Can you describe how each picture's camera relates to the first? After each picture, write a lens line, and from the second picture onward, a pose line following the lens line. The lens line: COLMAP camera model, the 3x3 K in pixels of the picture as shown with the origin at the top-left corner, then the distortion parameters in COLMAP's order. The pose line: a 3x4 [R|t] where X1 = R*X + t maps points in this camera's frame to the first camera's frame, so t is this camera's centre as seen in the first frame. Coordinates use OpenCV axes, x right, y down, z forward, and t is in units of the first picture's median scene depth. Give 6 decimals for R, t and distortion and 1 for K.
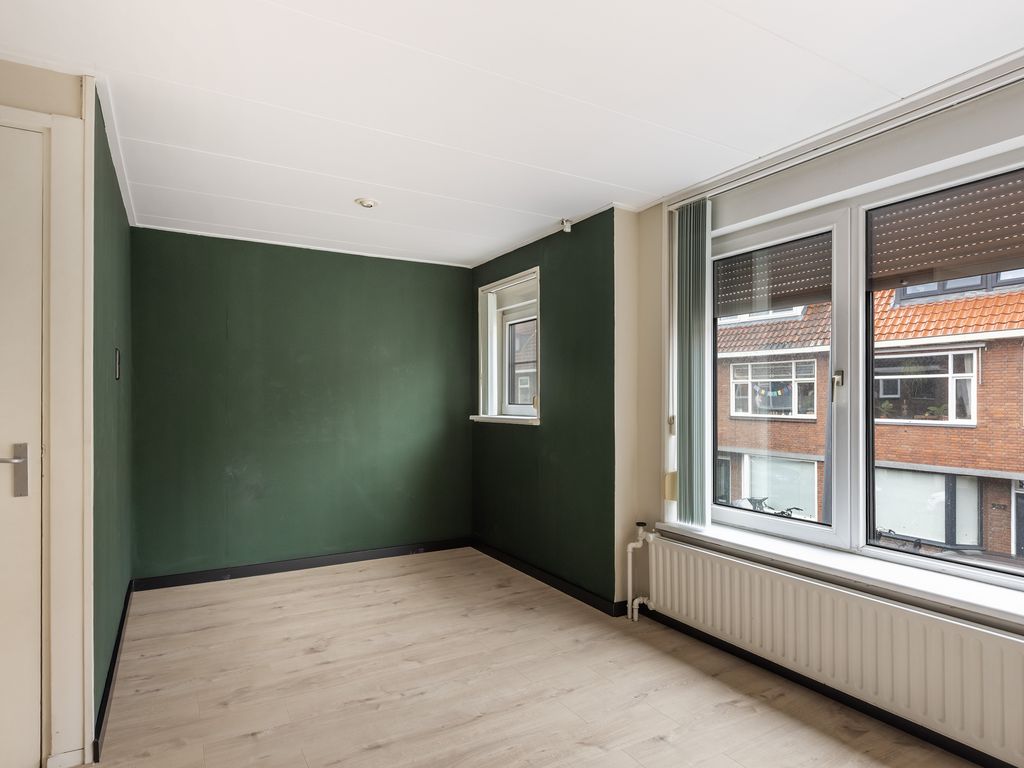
lens RADIAL K [[519.6, 0, 452.4], [0, 519.6, 373.2], [0, 0, 1]] dist [0.000472, -0.000168]
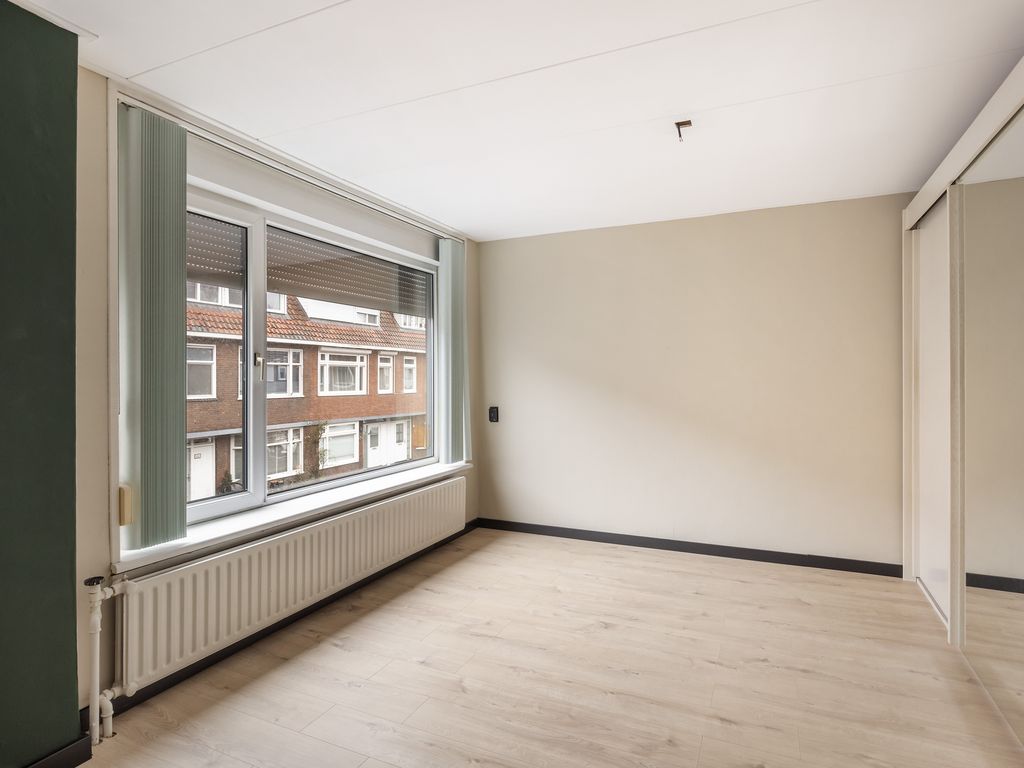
lens RADIAL K [[571.9, 0, 497.6], [0, 571.9, 377.2], [0, 0, 1]] dist [-0.000930, -0.001117]
pose [[-0.593111, 0.008359, 0.805077, -0.649852], [-0.034574, 0.998759, -0.035841, 0.077996], [-0.804378, -0.049092, -0.592086, 1.431183]]
